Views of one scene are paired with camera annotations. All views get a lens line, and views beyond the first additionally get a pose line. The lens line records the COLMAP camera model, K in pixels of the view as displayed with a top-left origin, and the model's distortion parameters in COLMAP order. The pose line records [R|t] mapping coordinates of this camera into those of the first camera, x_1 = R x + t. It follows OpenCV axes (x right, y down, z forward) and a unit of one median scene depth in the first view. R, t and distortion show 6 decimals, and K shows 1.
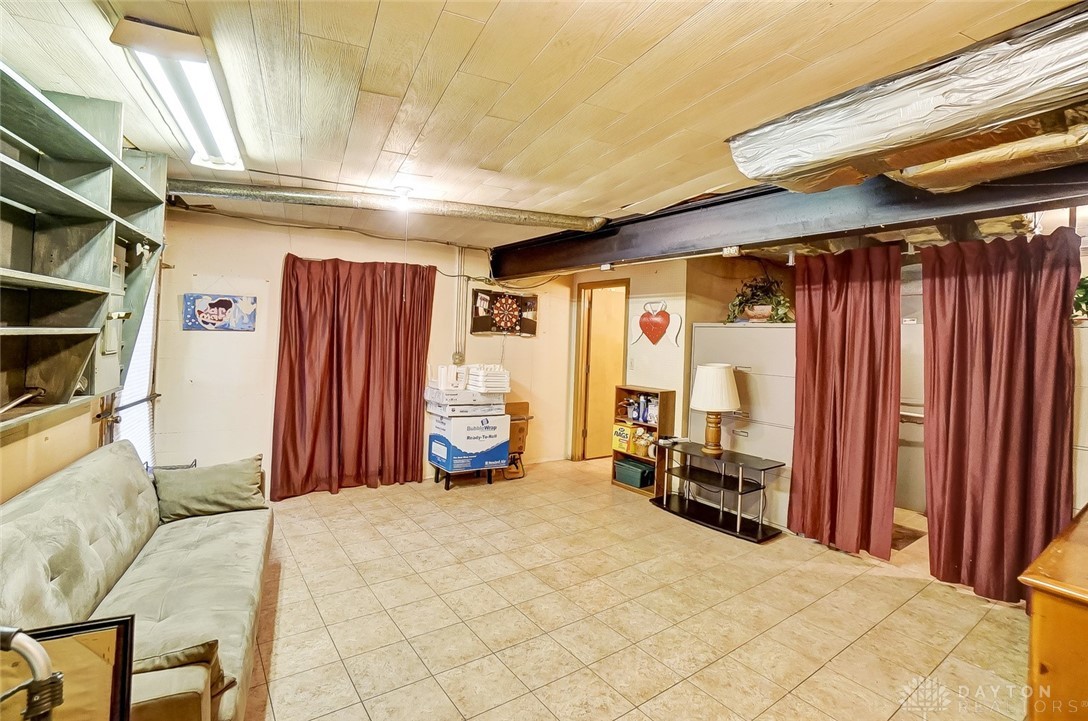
lens RADIAL K [[479.4, 0, 547.5], [0, 479.4, 359.3], [0, 0, 1]] dist [0.002360, 0.000353]
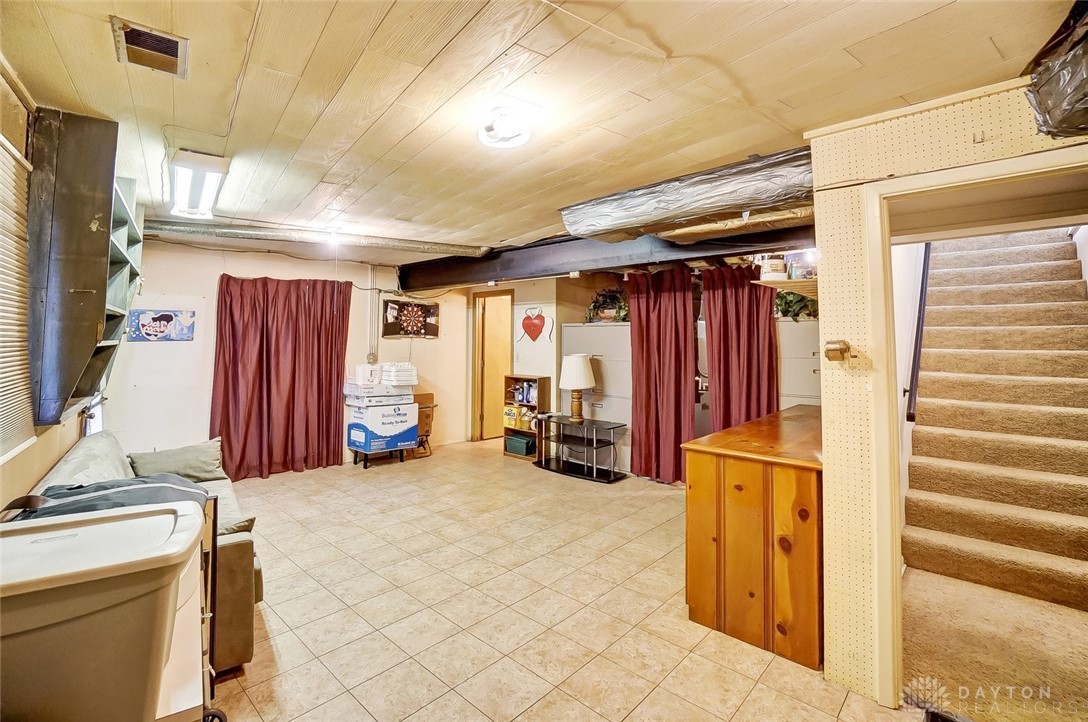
lens RADIAL K [[464.9, 0, 542.8], [0, 464.9, 315.1], [0, 0, 1]] dist [-0.042579, 0.000090]
pose [[0.980113, -0.022523, 0.197160, 0.005686], [0.040997, 0.995086, -0.090127, 0.014000], [-0.194161, 0.096418, 0.976220, -0.245420]]
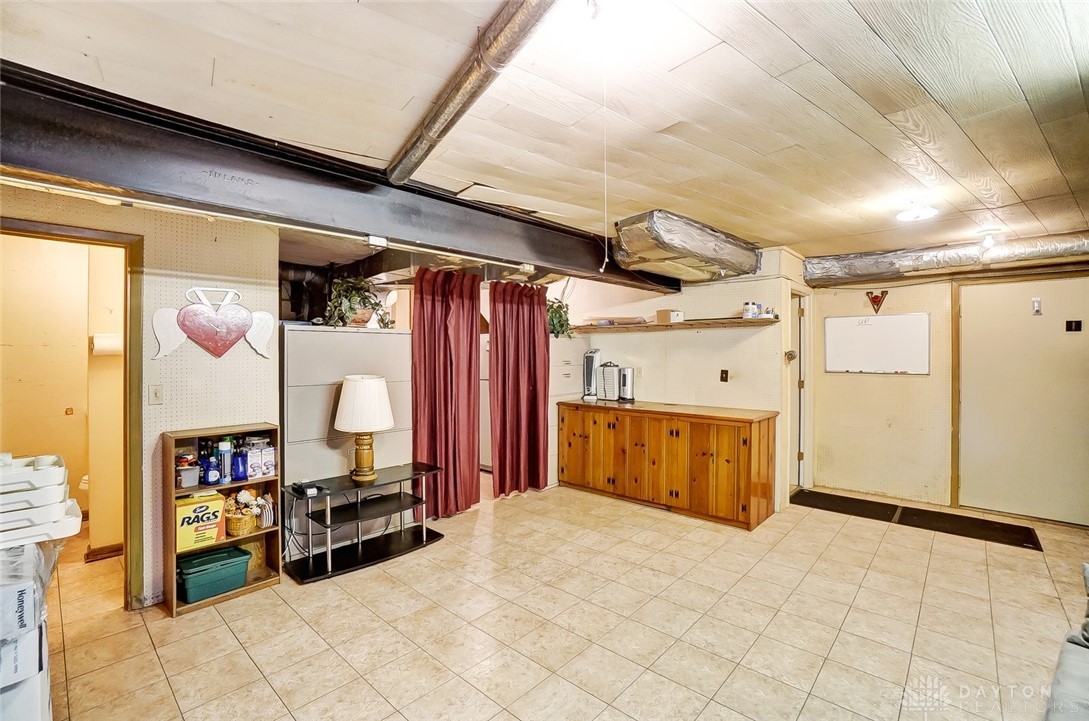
lens RADIAL K [[466.6, 0, 540.1], [0, 466.6, 356.5], [0, 0, 1]] dist [-0.061293, 0.013636]
pose [[-0.150123, -0.033241, 0.988108, -0.469168], [0.050925, 0.997848, 0.041305, -0.037451], [-0.987355, 0.056520, -0.148107, 0.747618]]
